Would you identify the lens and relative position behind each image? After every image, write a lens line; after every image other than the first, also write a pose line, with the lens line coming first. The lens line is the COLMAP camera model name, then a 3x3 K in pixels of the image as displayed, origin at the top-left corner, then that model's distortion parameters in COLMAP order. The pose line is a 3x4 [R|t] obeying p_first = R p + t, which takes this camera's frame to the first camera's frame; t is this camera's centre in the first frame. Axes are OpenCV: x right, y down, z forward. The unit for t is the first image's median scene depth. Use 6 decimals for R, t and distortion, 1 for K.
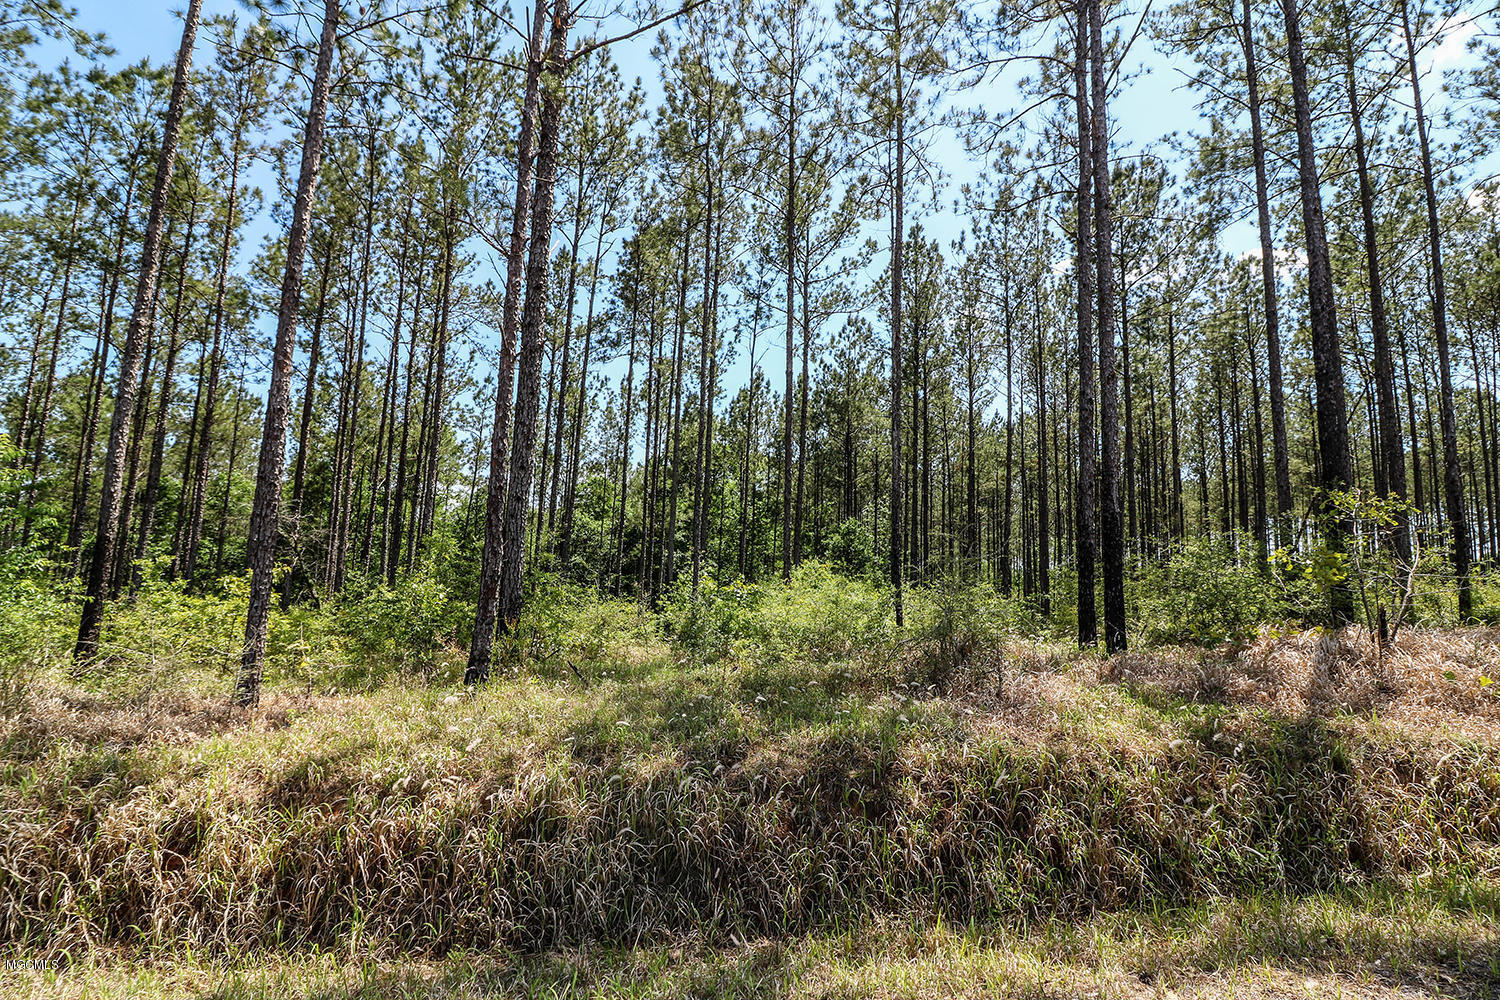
lens RADIAL K [[696.0, 0, 755.2], [0, 696.0, 492.0], [0, 0, 1]] dist [0.001336, -0.012845]
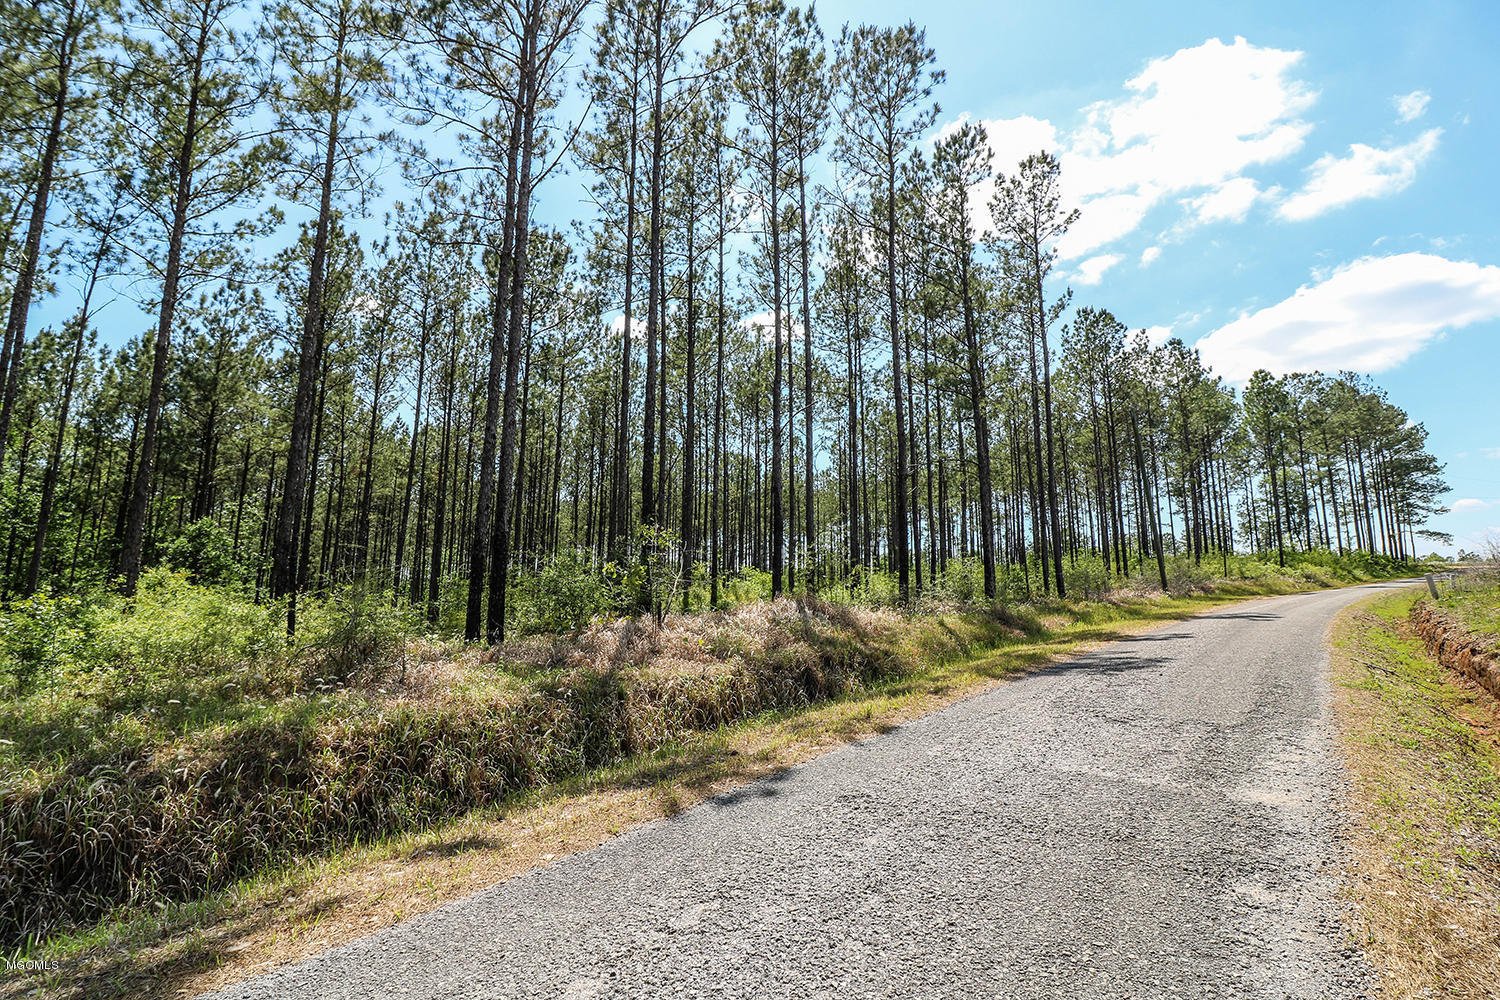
lens RADIAL K [[696.0, 0, 751.6], [0, 696.0, 486.6], [0, 0, 1]] dist [0.001336, -0.012845]
pose [[0.681003, 0.089965, 0.726733, -0.051050], [-0.075840, 0.995753, -0.052201, -0.010272], [-0.728343, -0.019567, 0.684933, -0.093783]]
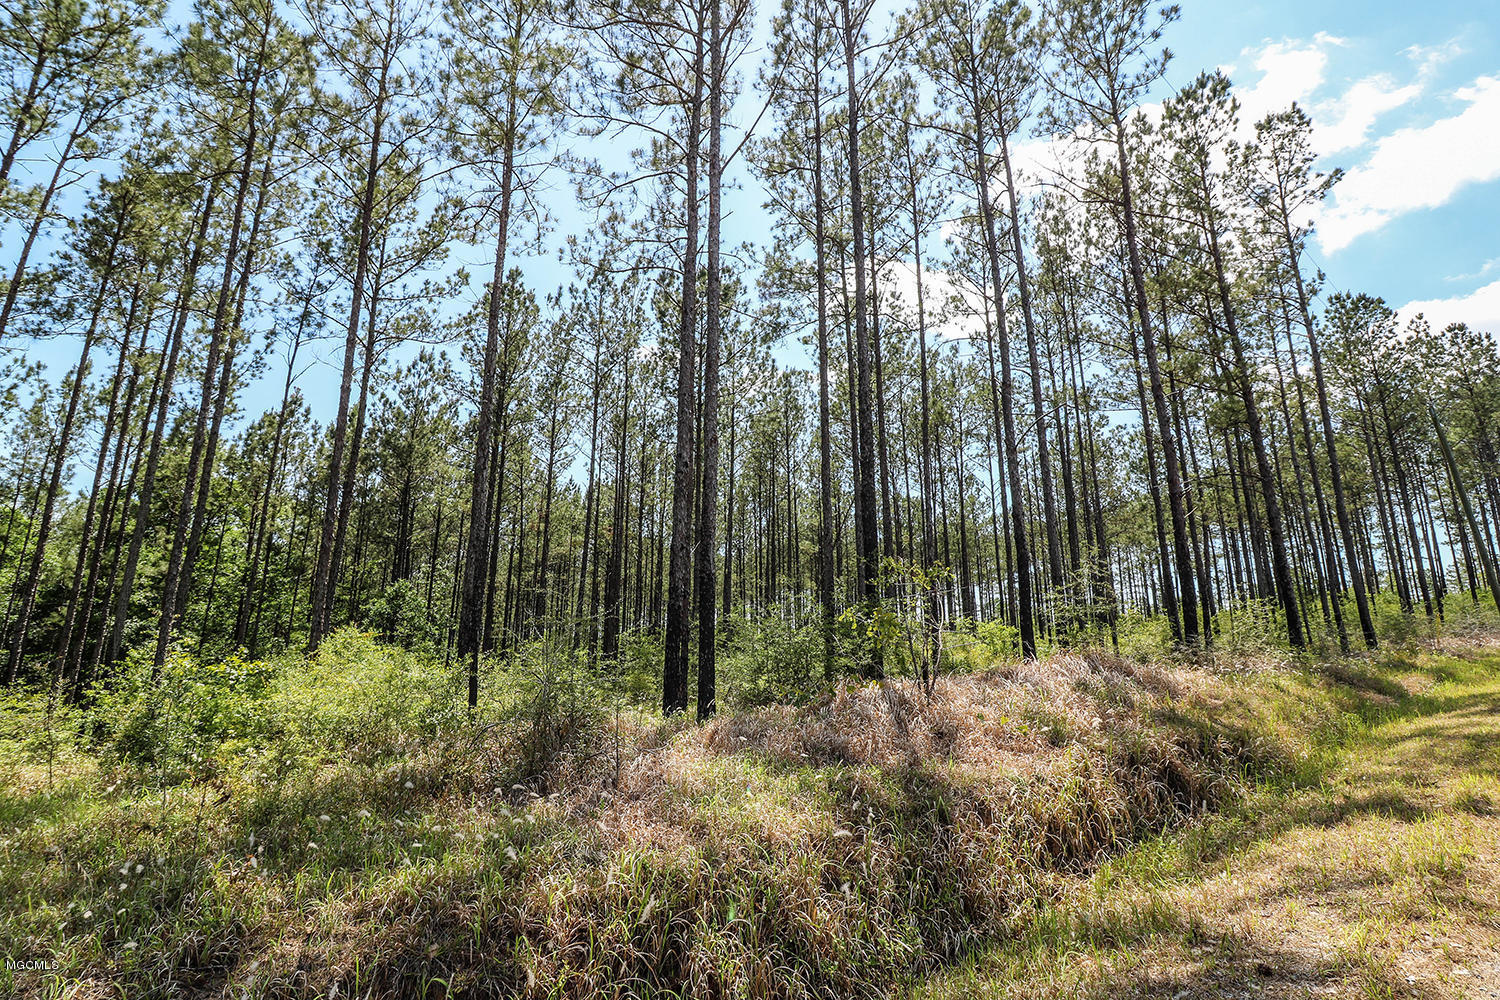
lens RADIAL K [[696.0, 0, 758.3], [0, 696.0, 493.3], [0, 0, 1]] dist [0.001336, -0.012845]
pose [[0.817131, 0.098293, 0.568010, -0.004833], [-0.044829, 0.993207, -0.107382, 0.010623], [-0.574706, 0.062282, 0.815986, 0.073454]]
